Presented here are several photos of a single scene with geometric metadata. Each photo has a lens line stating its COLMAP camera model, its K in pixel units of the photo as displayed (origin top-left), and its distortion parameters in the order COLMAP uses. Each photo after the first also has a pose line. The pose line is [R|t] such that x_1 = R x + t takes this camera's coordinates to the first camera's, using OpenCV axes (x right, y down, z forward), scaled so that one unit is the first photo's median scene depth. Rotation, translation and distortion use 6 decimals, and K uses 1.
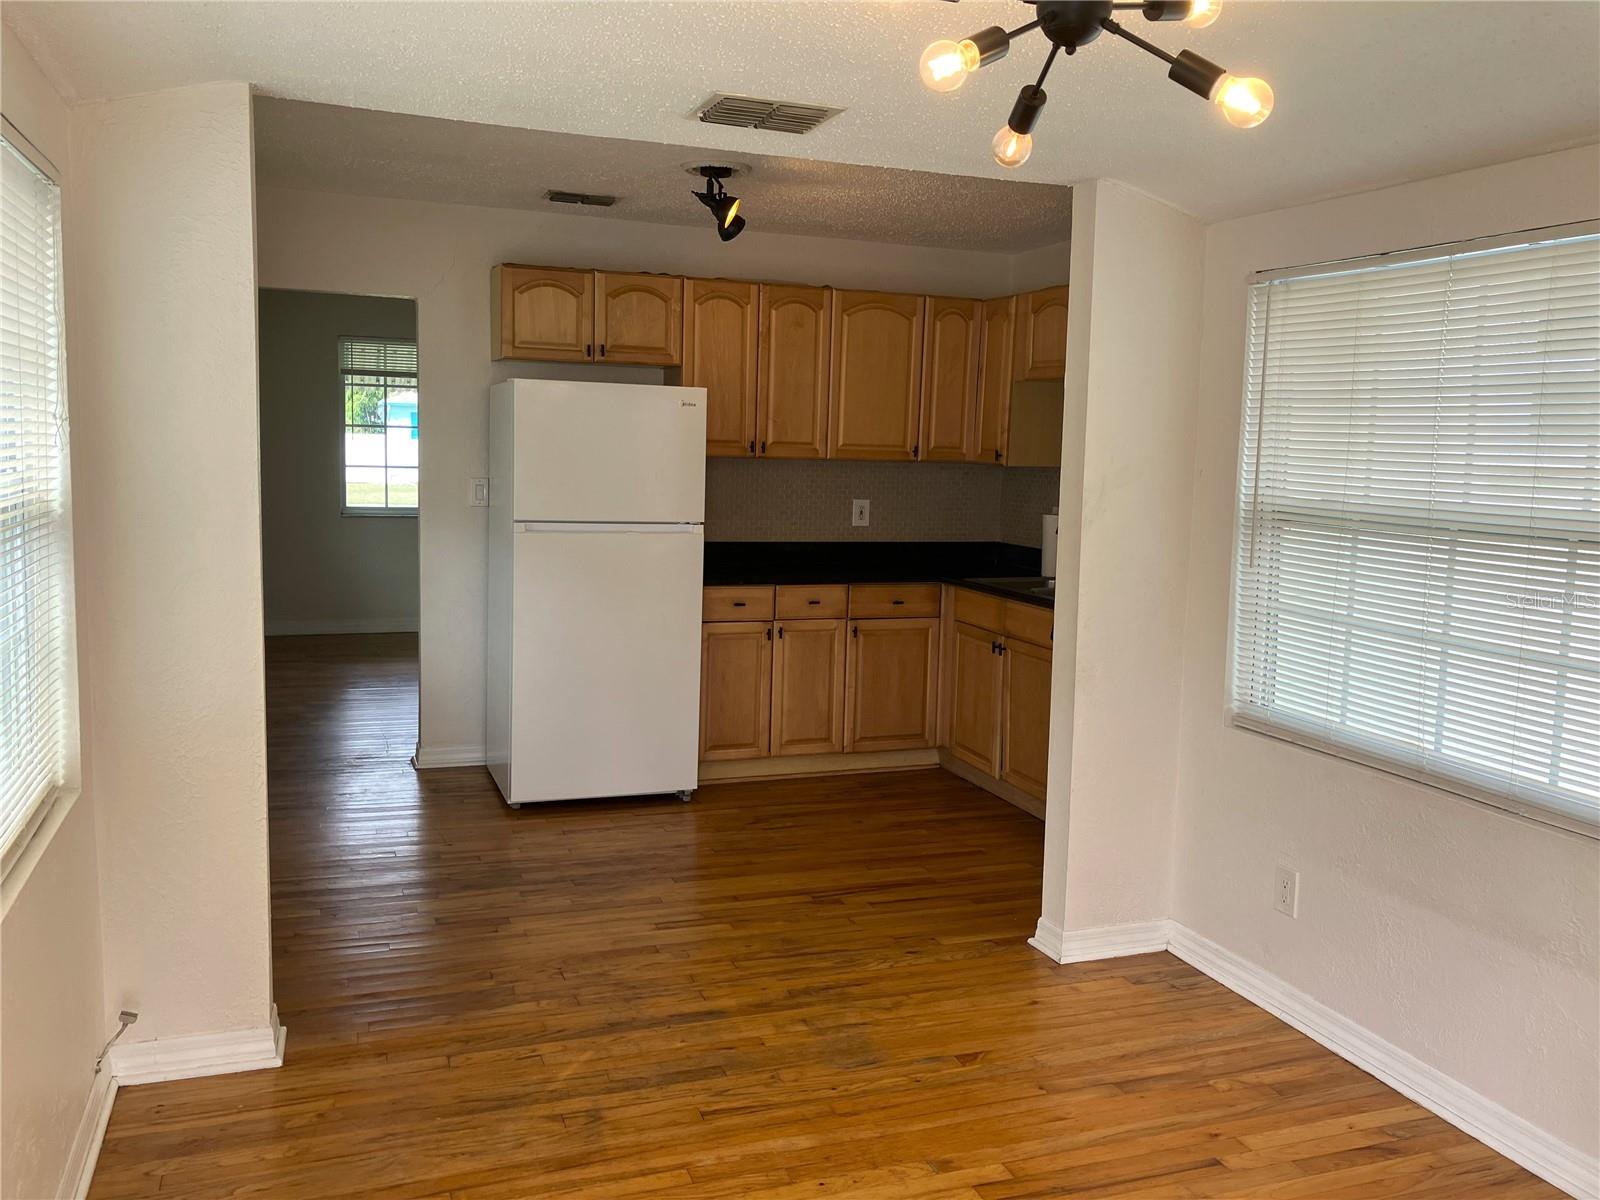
lens RADIAL K [[1308.9, 0, 793.3], [0, 1308.9, 602.9], [0, 0, 1]] dist [0.045275, -0.025038]
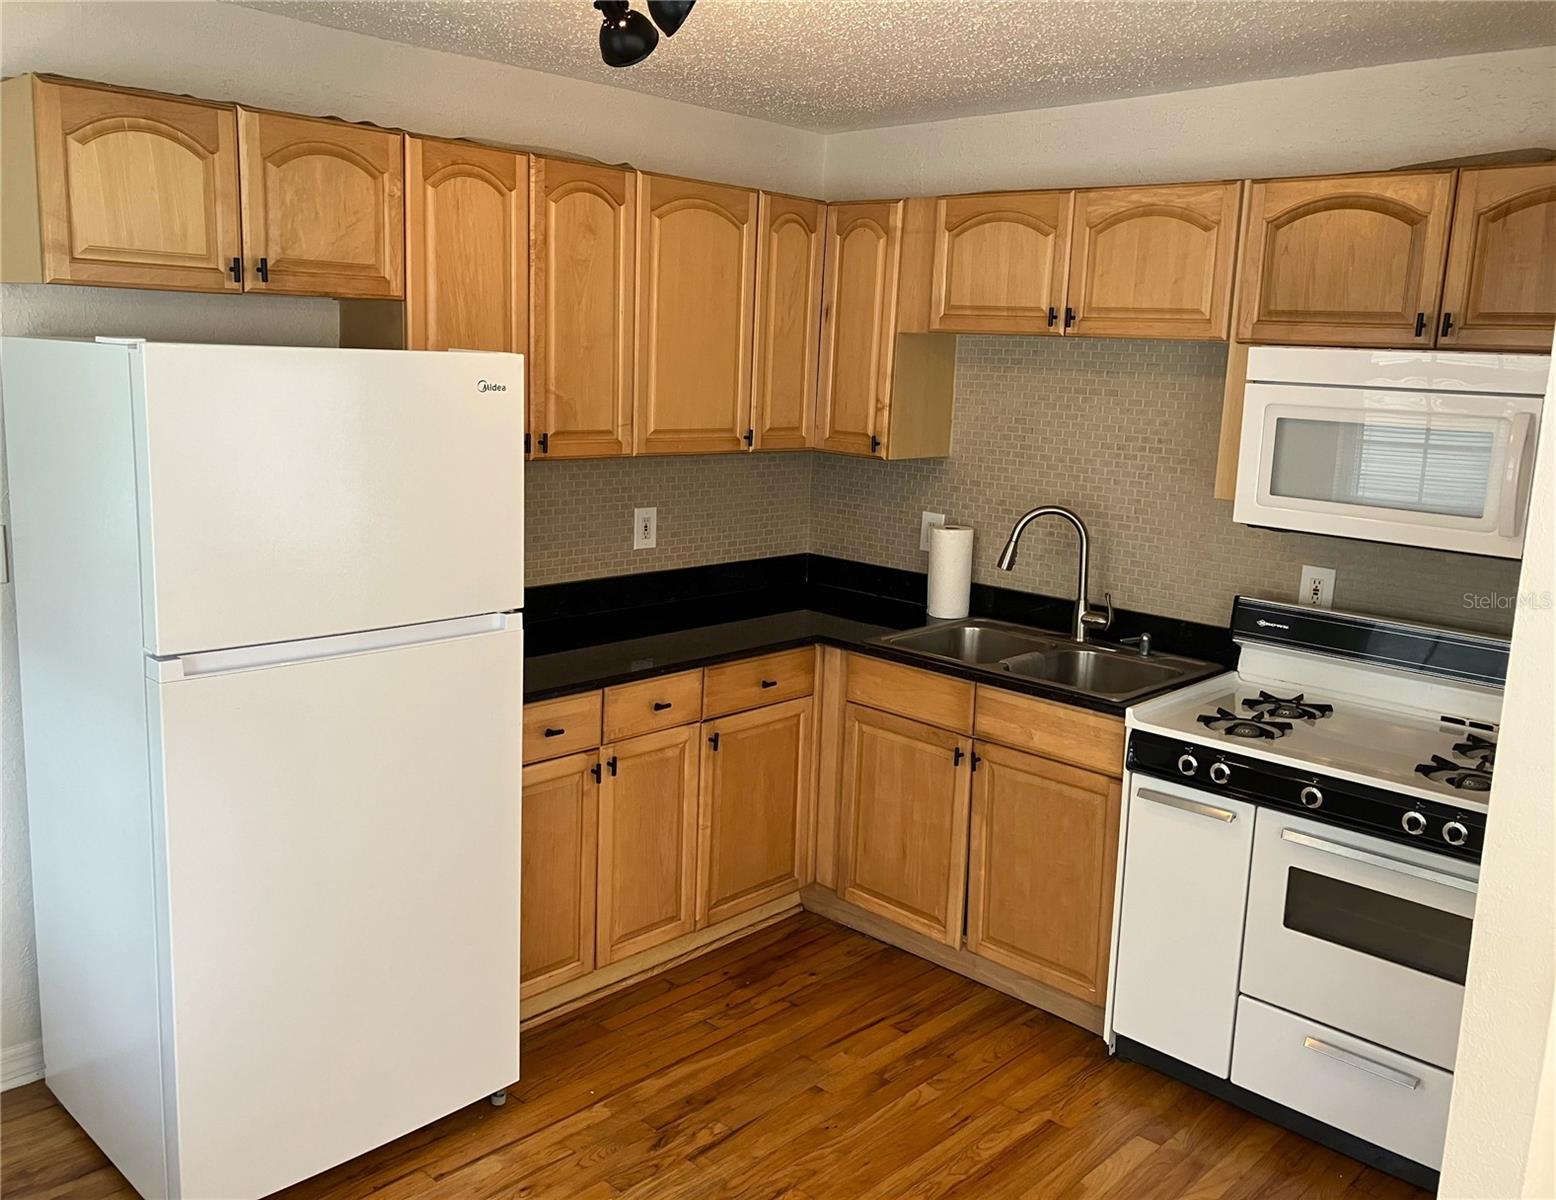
lens RADIAL K [[1309.6, 0, 786.3], [0, 1309.6, 595.0], [0, 0, 1]] dist [0.025602, -0.040995]
pose [[0.899224, -0.076201, 0.430800, -0.186089], [0.042882, 0.995325, 0.086546, -0.100470], [-0.435381, -0.059351, 0.898288, 0.440668]]
